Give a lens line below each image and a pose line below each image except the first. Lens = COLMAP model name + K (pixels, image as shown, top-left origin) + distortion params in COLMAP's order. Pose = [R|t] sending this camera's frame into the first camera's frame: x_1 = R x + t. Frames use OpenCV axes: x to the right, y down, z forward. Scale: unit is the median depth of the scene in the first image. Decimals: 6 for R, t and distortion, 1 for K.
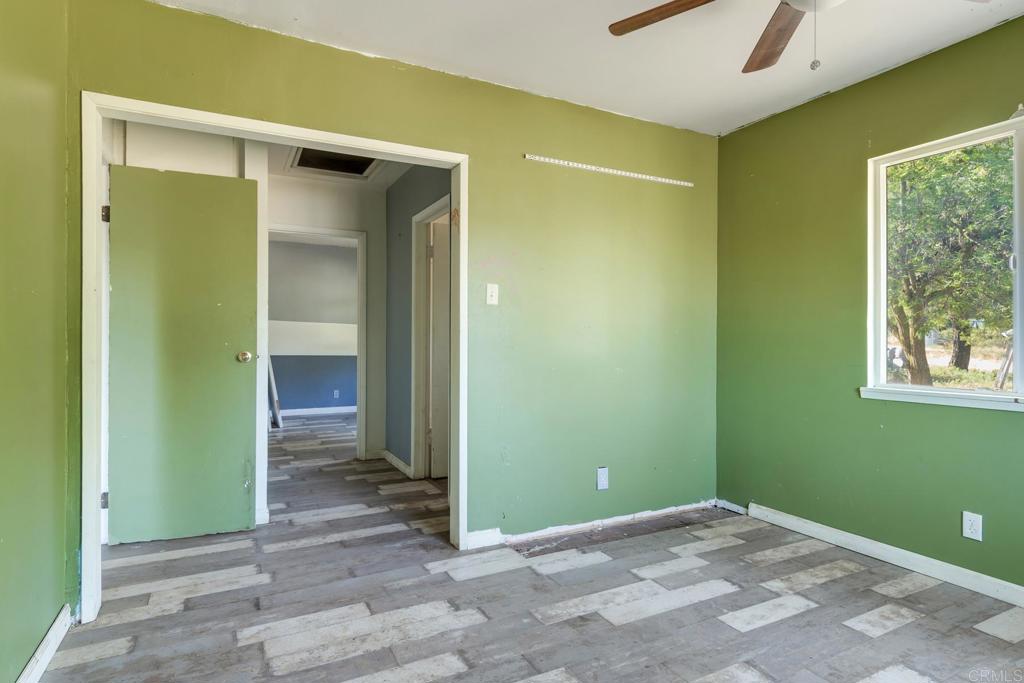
lens RADIAL K [[552.8, 0, 505.6], [0, 552.8, 335.2], [0, 0, 1]] dist [-0.004256, -0.000701]
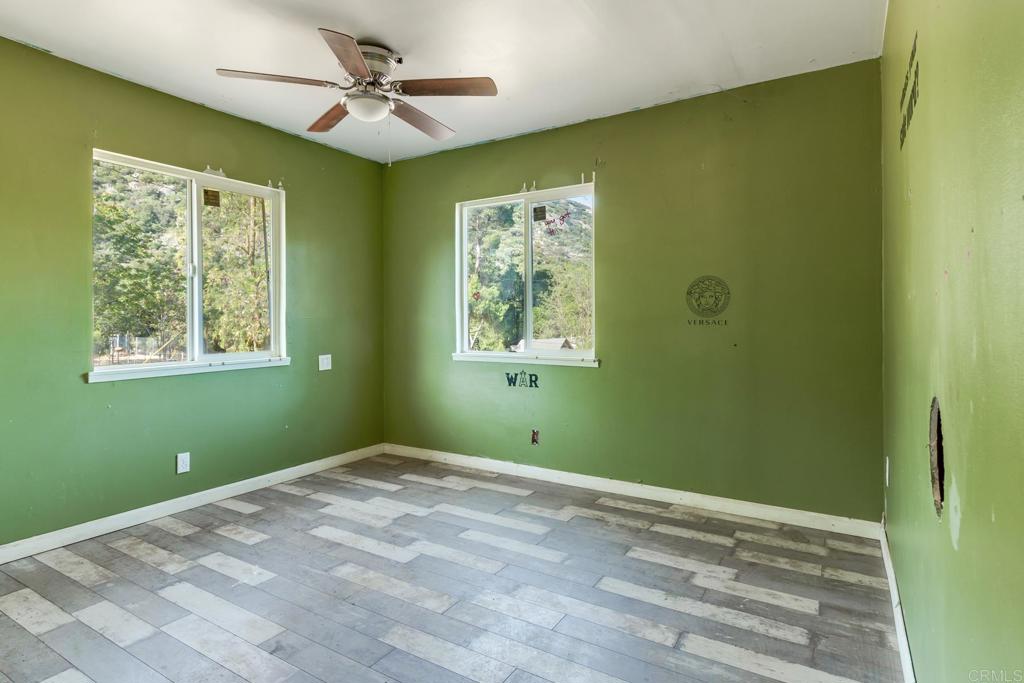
lens RADIAL K [[552.8, 0, 506.8], [0, 552.8, 347.1], [0, 0, 1]] dist [-0.004256, -0.000701]
pose [[-0.532679, -0.037408, 0.845490, -0.666382], [-0.002151, 0.999079, 0.042848, 0.007902], [-0.846314, 0.021006, -0.532269, 1.013223]]
